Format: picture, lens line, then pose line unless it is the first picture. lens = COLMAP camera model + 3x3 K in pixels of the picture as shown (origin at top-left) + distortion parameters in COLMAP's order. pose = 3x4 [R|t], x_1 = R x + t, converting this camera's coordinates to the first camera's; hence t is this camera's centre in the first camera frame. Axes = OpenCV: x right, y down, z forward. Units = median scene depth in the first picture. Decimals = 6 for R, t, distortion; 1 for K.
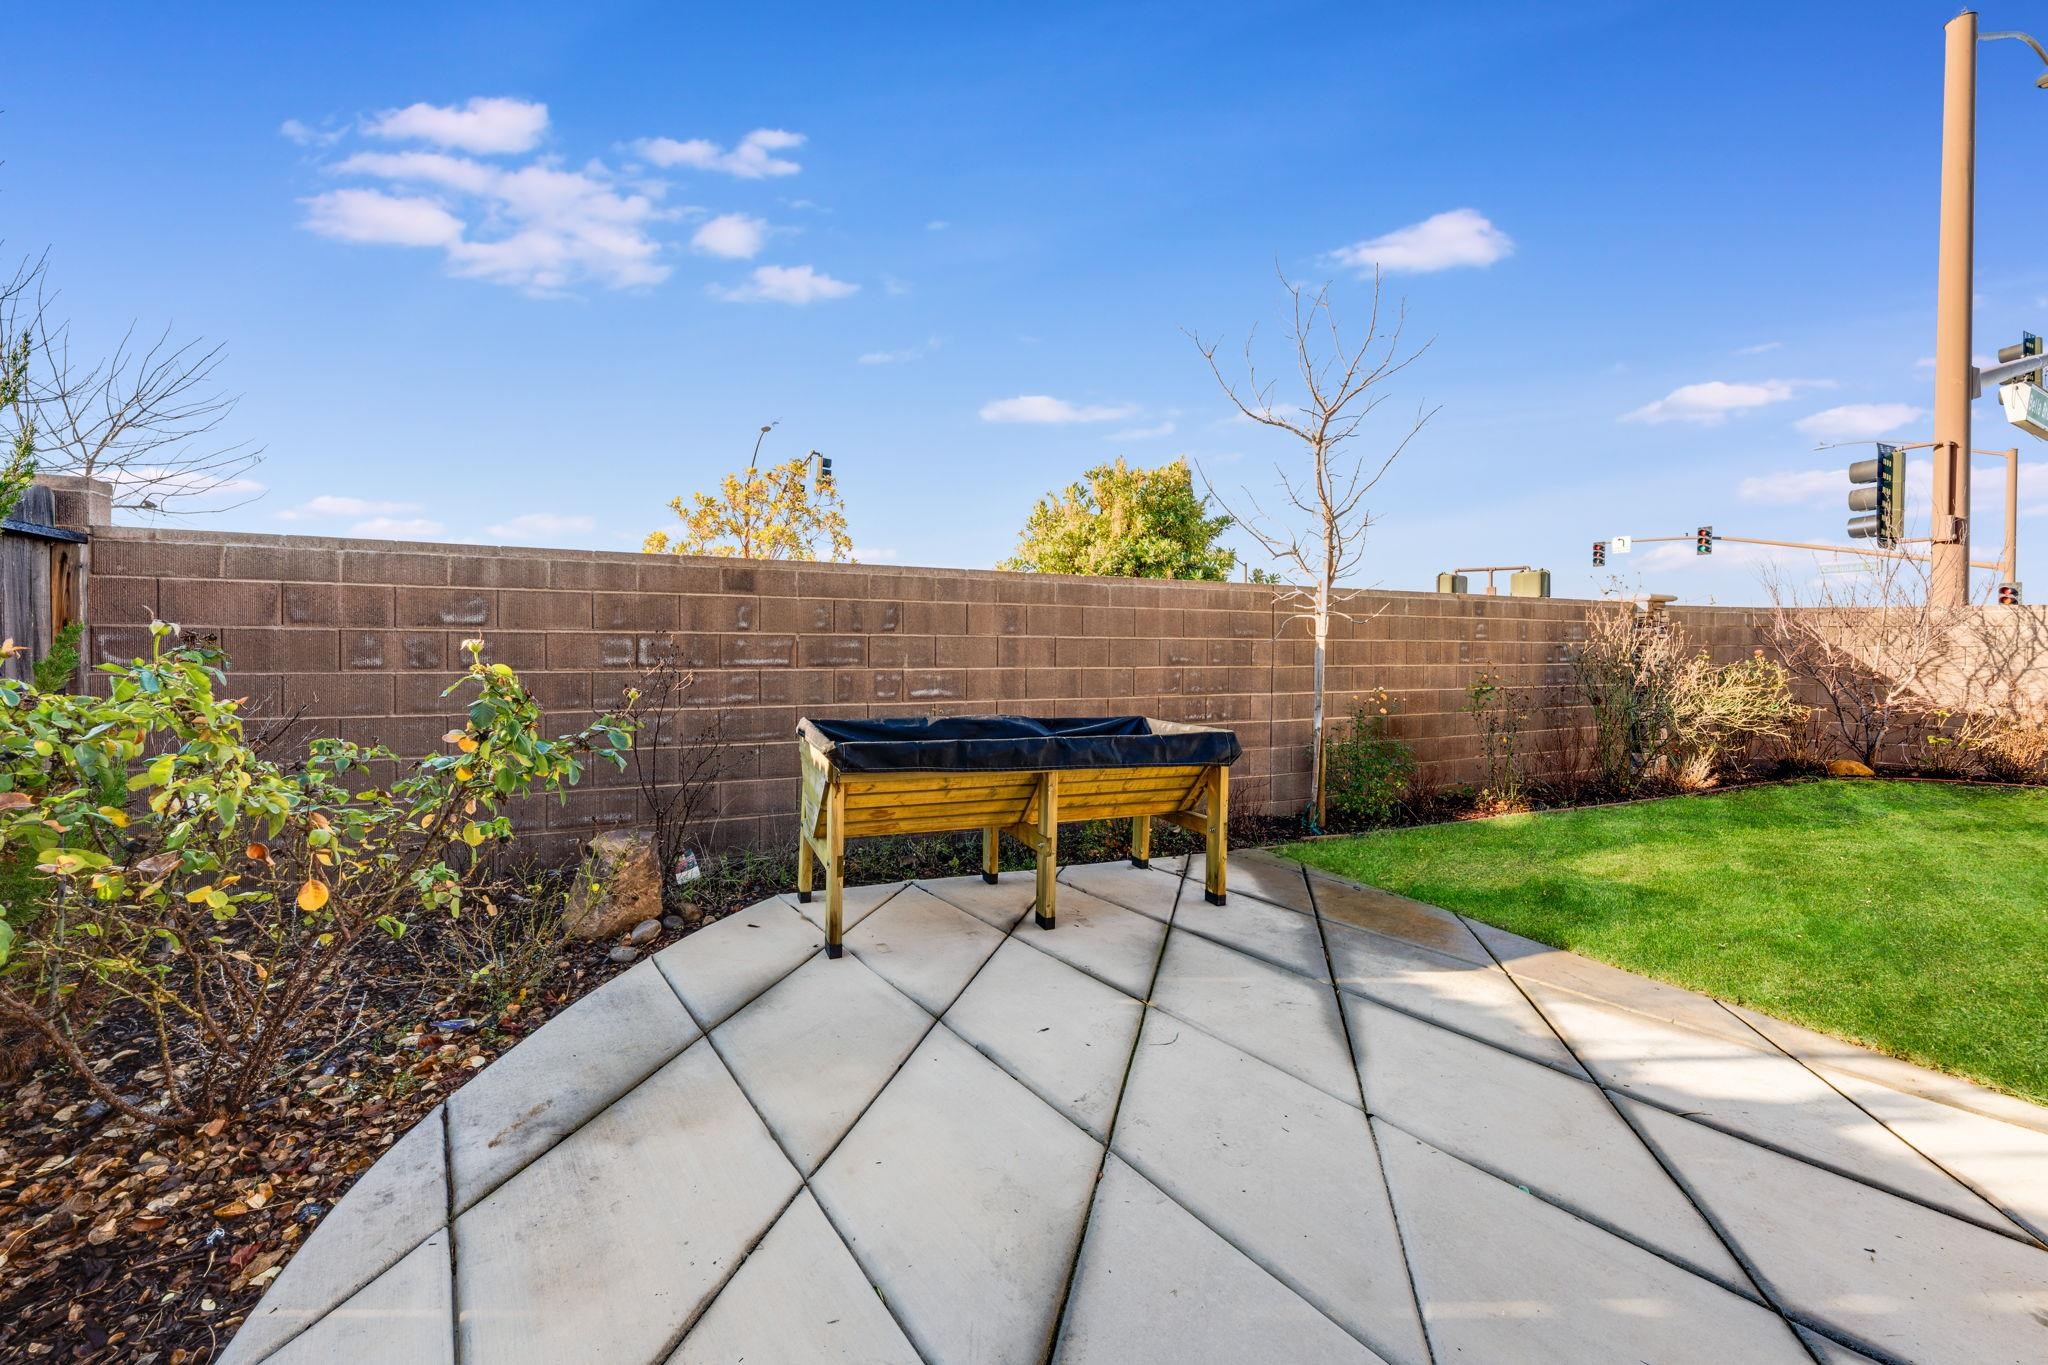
lens RADIAL K [[800.1, 0, 1018.1], [0, 800.1, 649.3], [0, 0, 1]] dist [-0.002869, 0.000221]
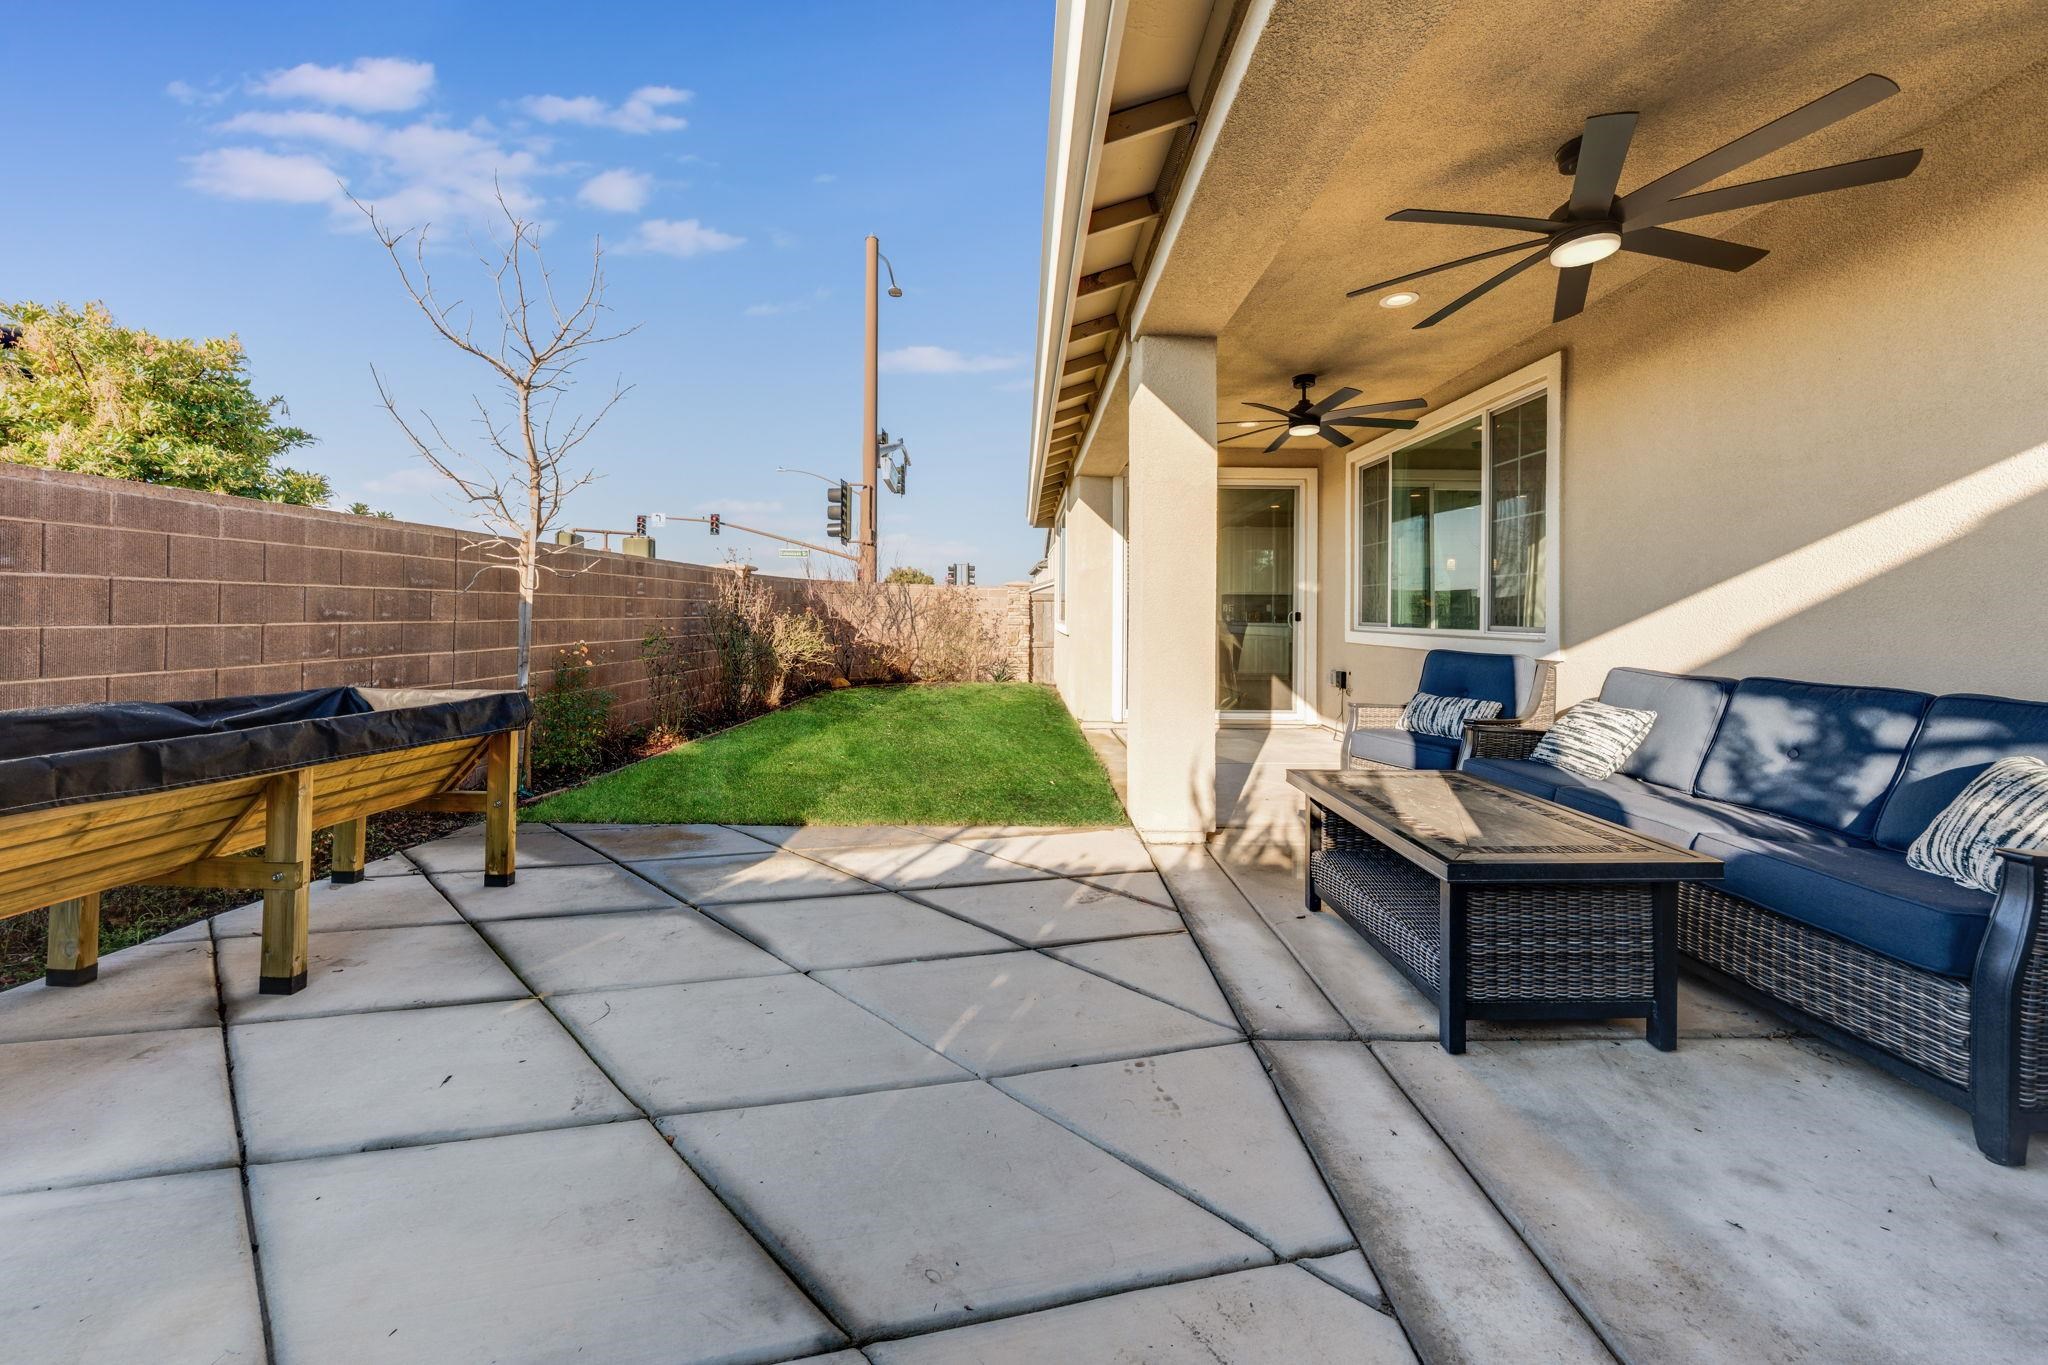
lens RADIAL K [[742.7, 0, 1045.1], [0, 742.7, 608.2], [0, 0, 1]] dist [-0.001604, -0.000134]
pose [[0.376334, 0.007451, 0.926454, -0.209677], [-0.011226, 0.999931, -0.003482, 0.002524], [-0.926416, -0.009090, 0.376392, 0.087827]]
